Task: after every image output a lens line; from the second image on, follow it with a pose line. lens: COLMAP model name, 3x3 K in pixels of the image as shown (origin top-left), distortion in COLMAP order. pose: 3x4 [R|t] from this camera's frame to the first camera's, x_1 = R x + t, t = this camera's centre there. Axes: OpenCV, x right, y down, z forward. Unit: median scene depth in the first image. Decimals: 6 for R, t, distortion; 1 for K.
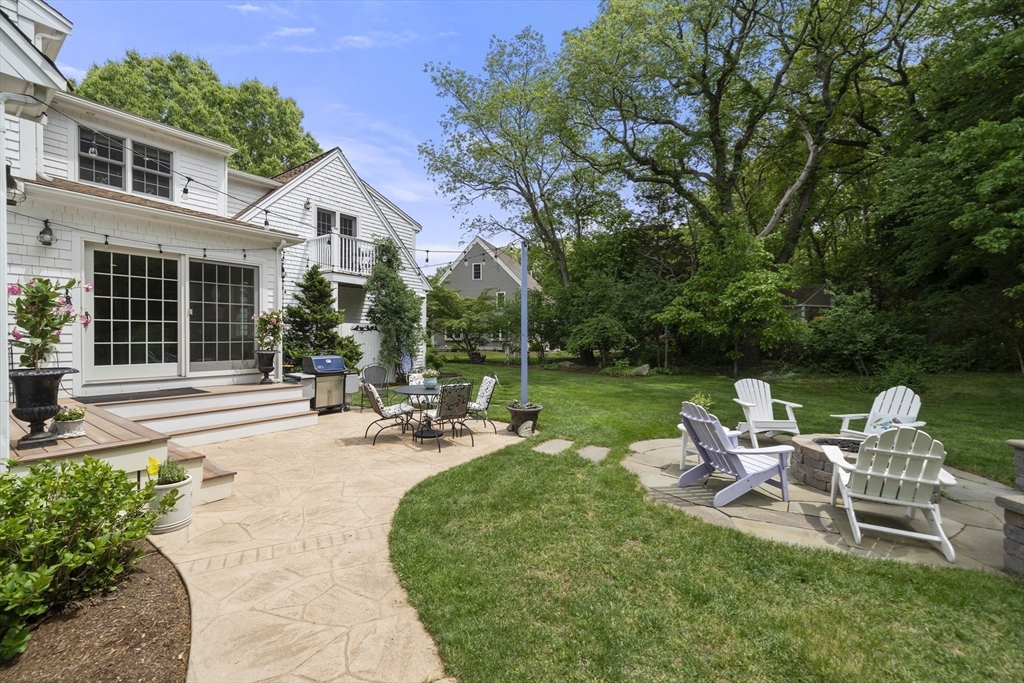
lens RADIAL K [[416.1, 0, 515.1], [0, 416.1, 337.9], [0, 0, 1]] dist [-0.003548, 0.000018]
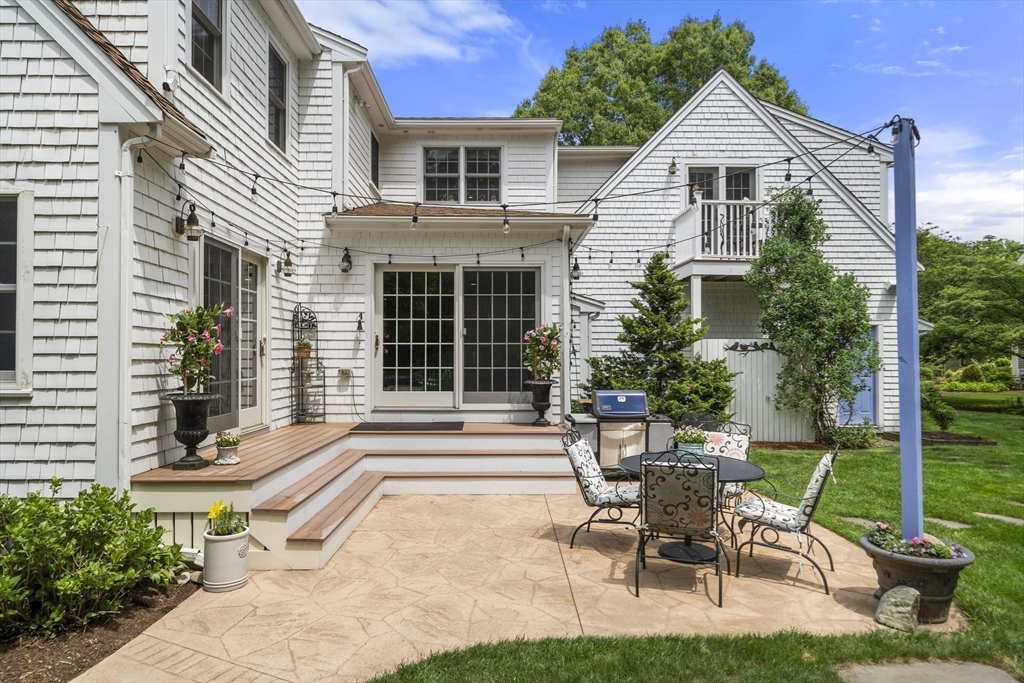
lens RADIAL K [[606.7, 0, 509.7], [0, 606.7, 345.9], [0, 0, 1]] dist [0.005721, -0.000461]
pose [[0.583443, -0.016345, -0.811990, 0.230031], [-0.003062, 0.999746, -0.022325, -0.005748], [0.812149, 0.015512, 0.583245, 0.315362]]
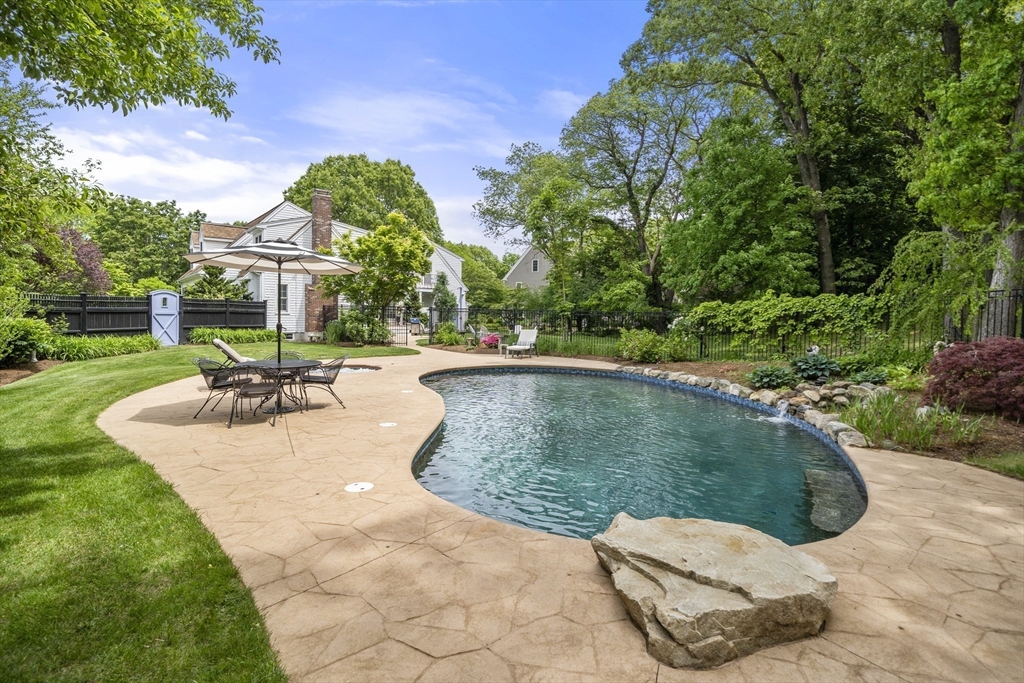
lens RADIAL K [[511.7, 0, 514.1], [0, 511.7, 341.3], [0, 0, 1]] dist [0.000620, -0.001065]
pose [[0.958302, 0.035840, -0.283502, 1.526749], [-0.023807, 0.998668, 0.045776, 0.023658], [0.284765, -0.037118, 0.957878, -2.794865]]
